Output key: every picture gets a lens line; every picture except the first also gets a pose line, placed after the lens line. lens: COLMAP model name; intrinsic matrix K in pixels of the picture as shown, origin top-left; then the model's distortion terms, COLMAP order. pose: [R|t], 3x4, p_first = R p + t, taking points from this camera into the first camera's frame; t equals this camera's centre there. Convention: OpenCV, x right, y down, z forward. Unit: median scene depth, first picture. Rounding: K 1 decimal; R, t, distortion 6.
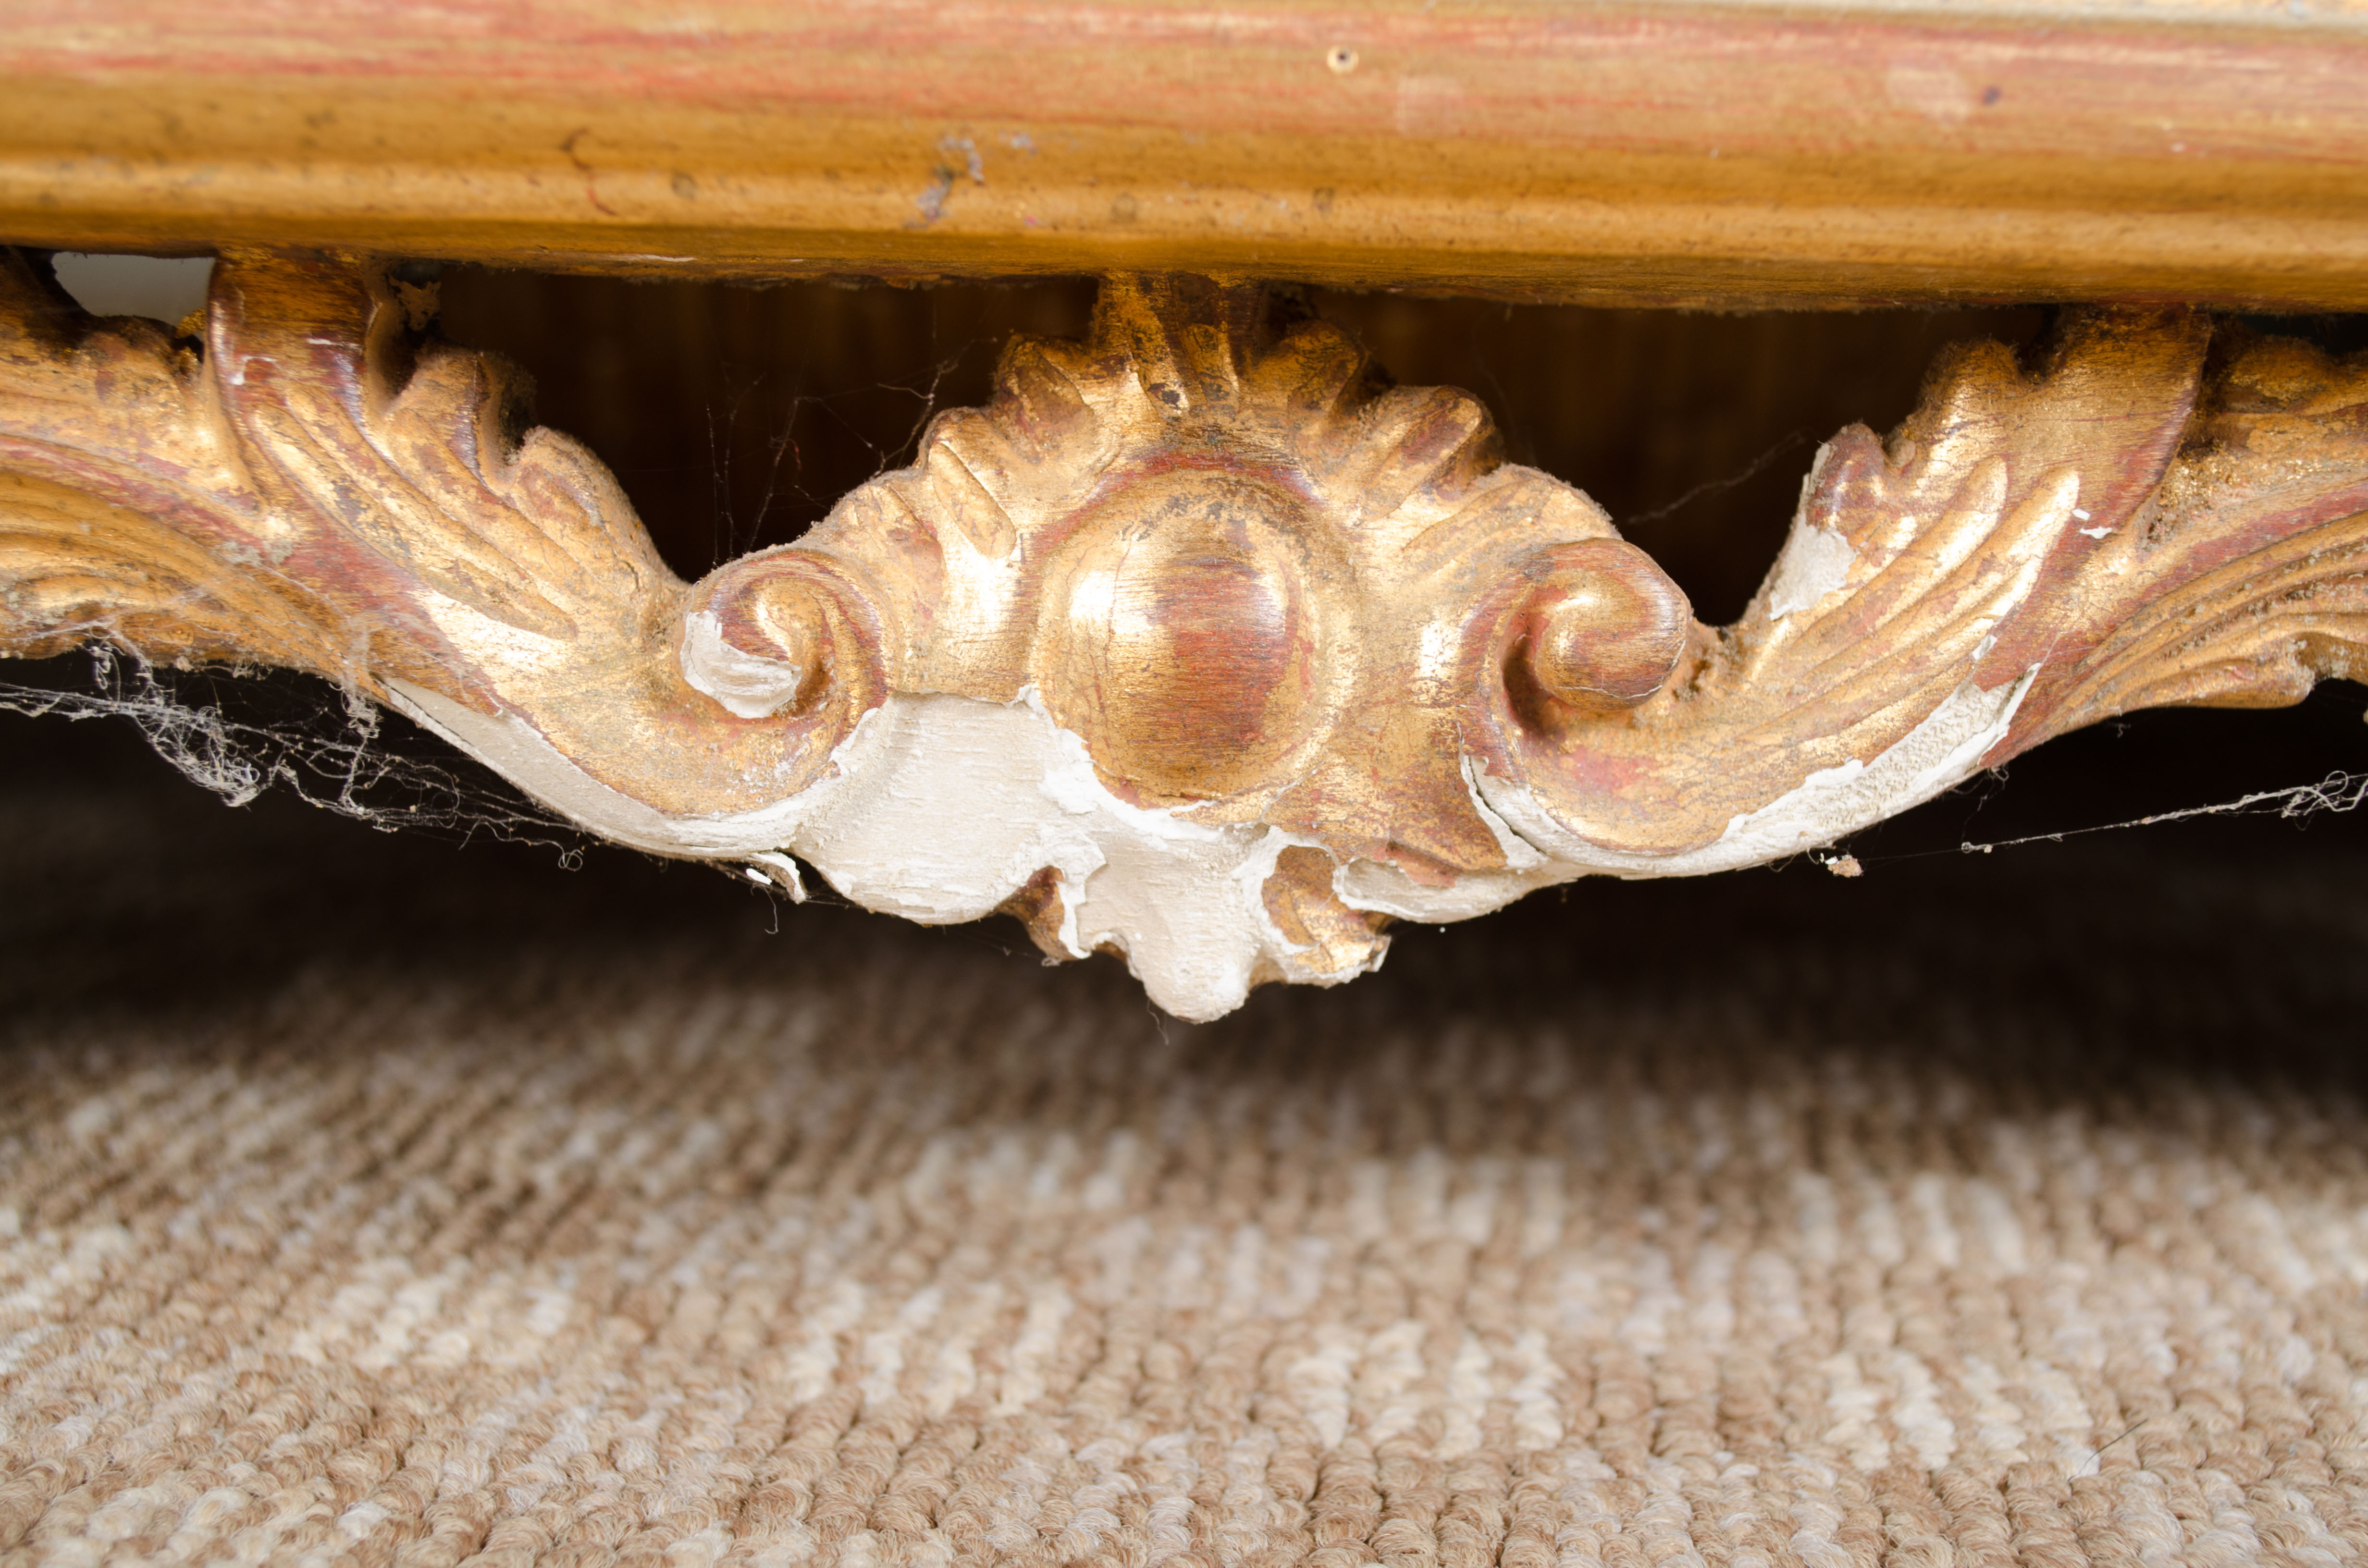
lens RADIAL K [[3306.3, 0, 1193.6], [0, 3306.3, 780.7], [0, 0, 1]] dist [-0.027367, 0.000000]
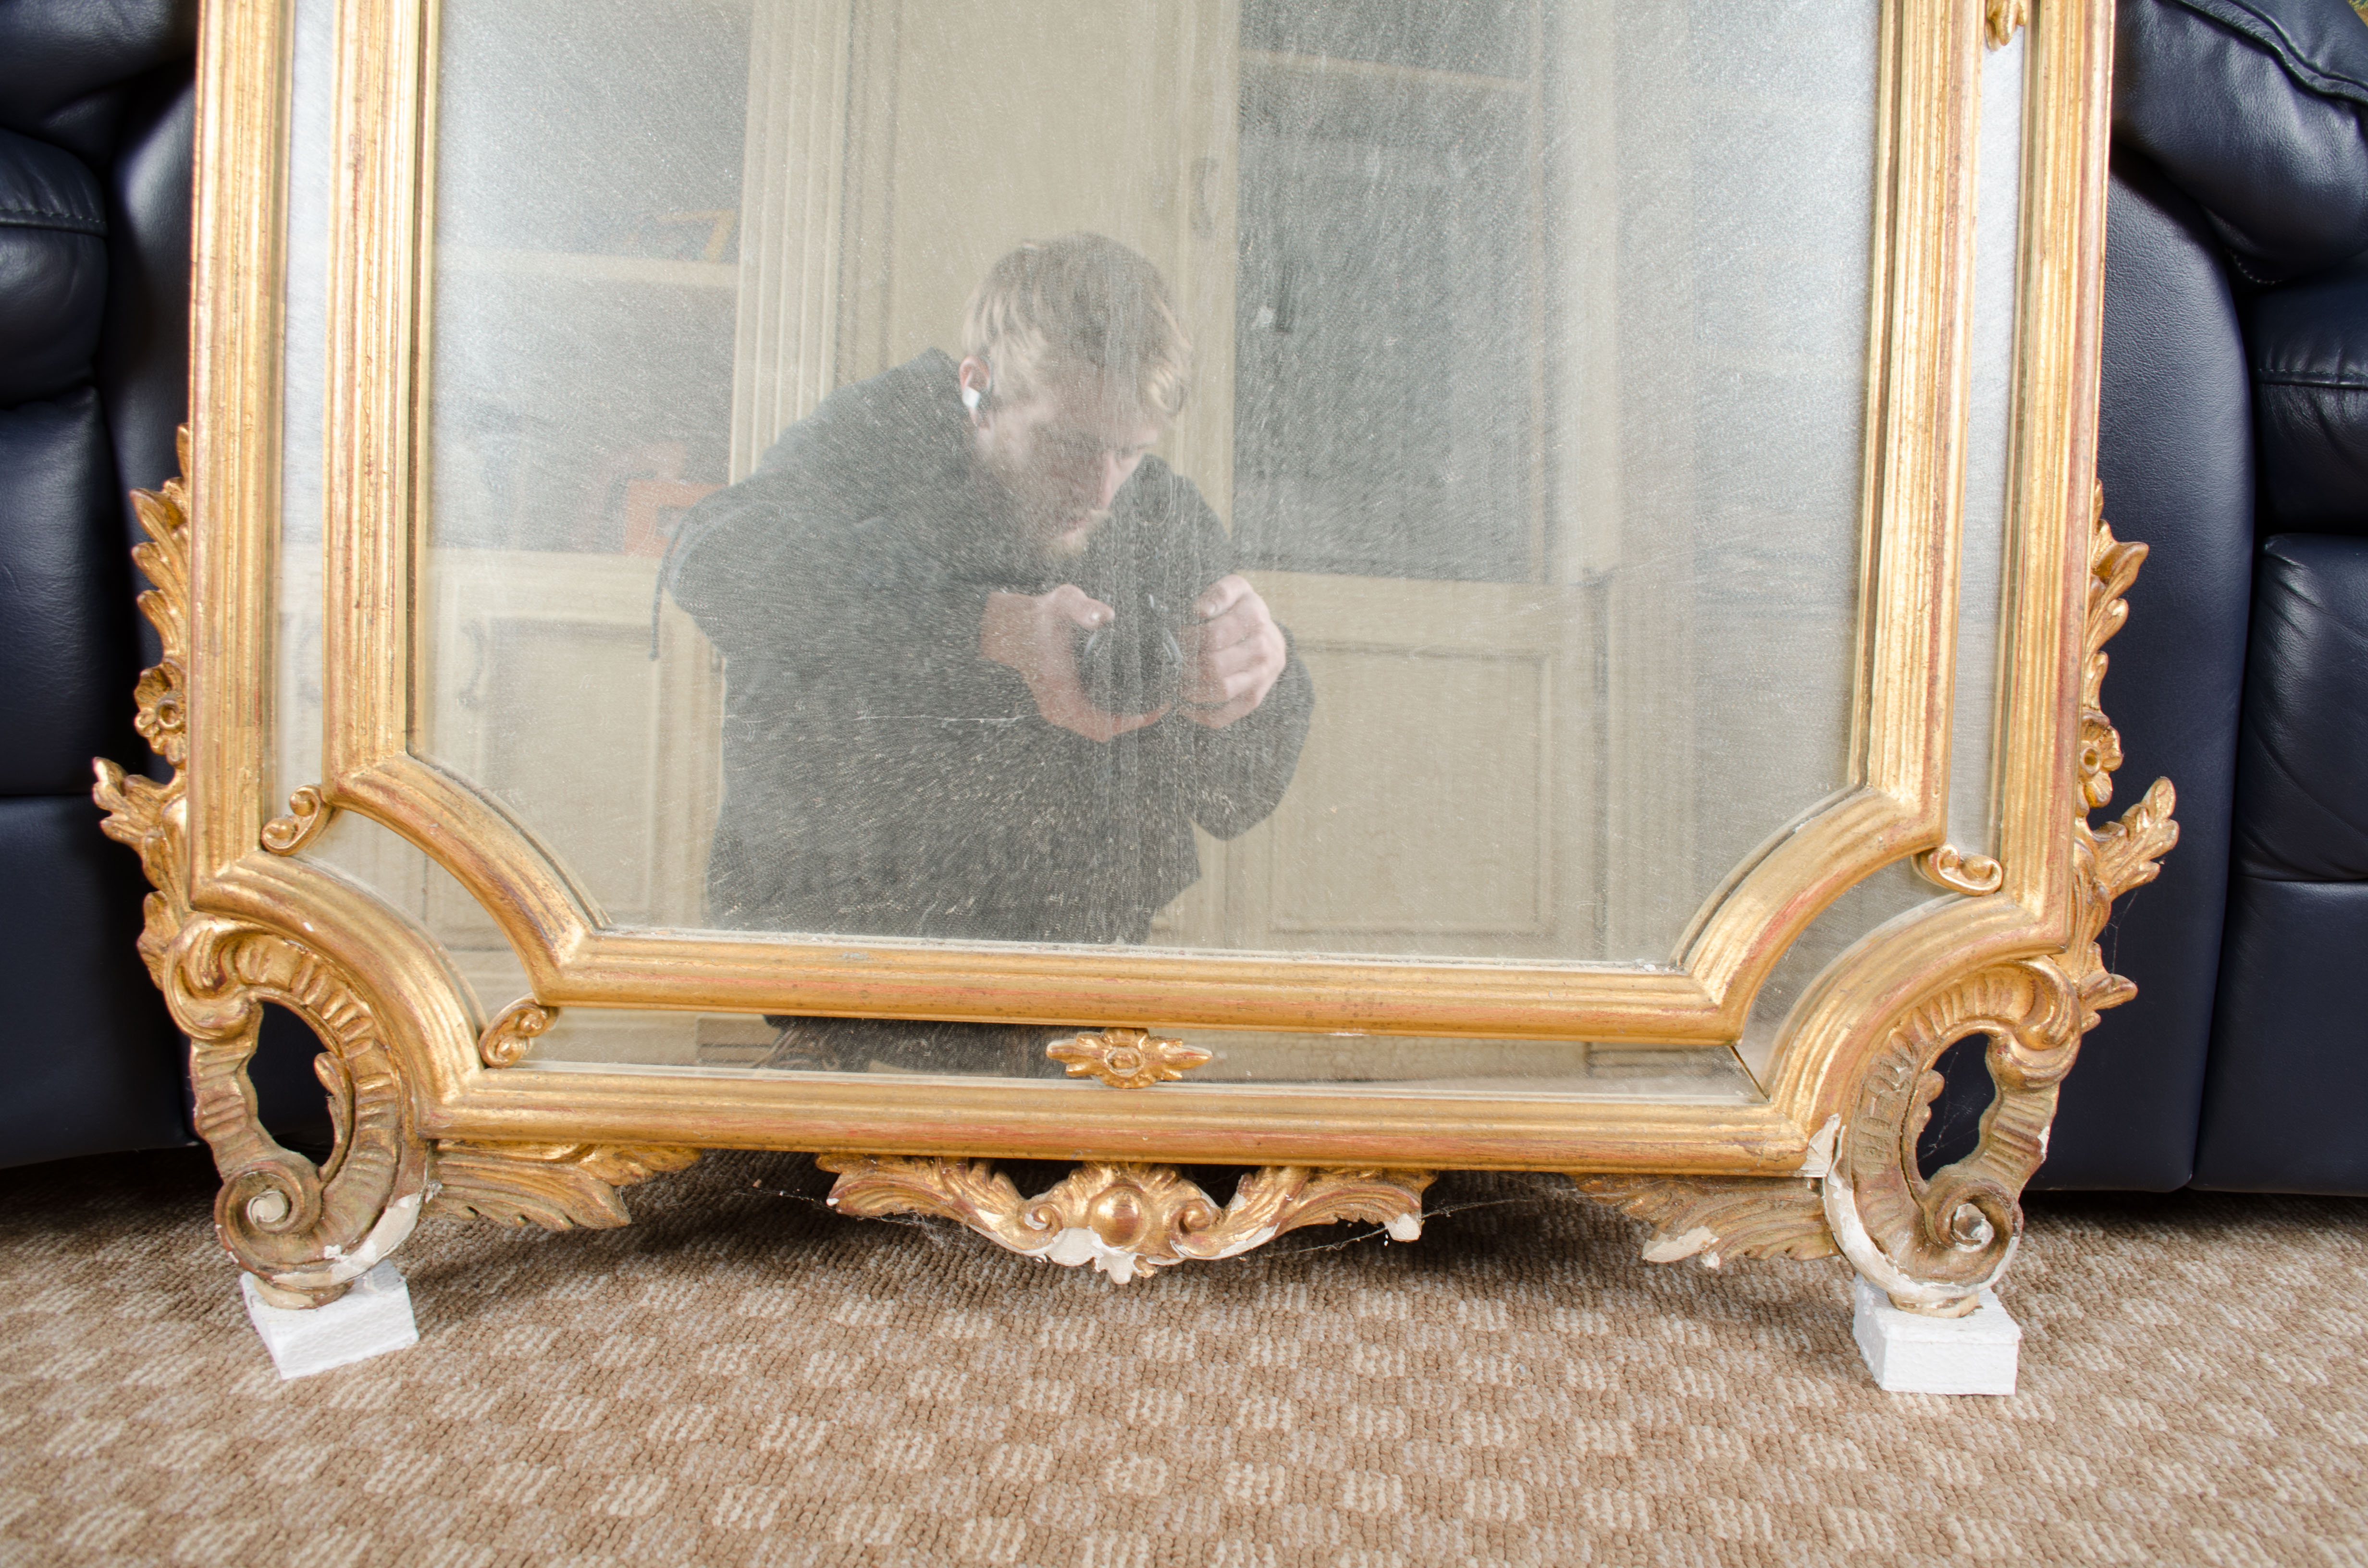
lens RADIAL K [[1870.1, 0, 1184.8], [0, 1870.1, 789.2], [0, 0, 1]] dist [-0.081974, 0.007222]
pose [[0.999935, 0.009659, 0.005987, 0.076484], [-0.009749, 0.999837, 0.015203, -0.757820], [-0.005840, -0.015260, 0.999867, -1.936558]]
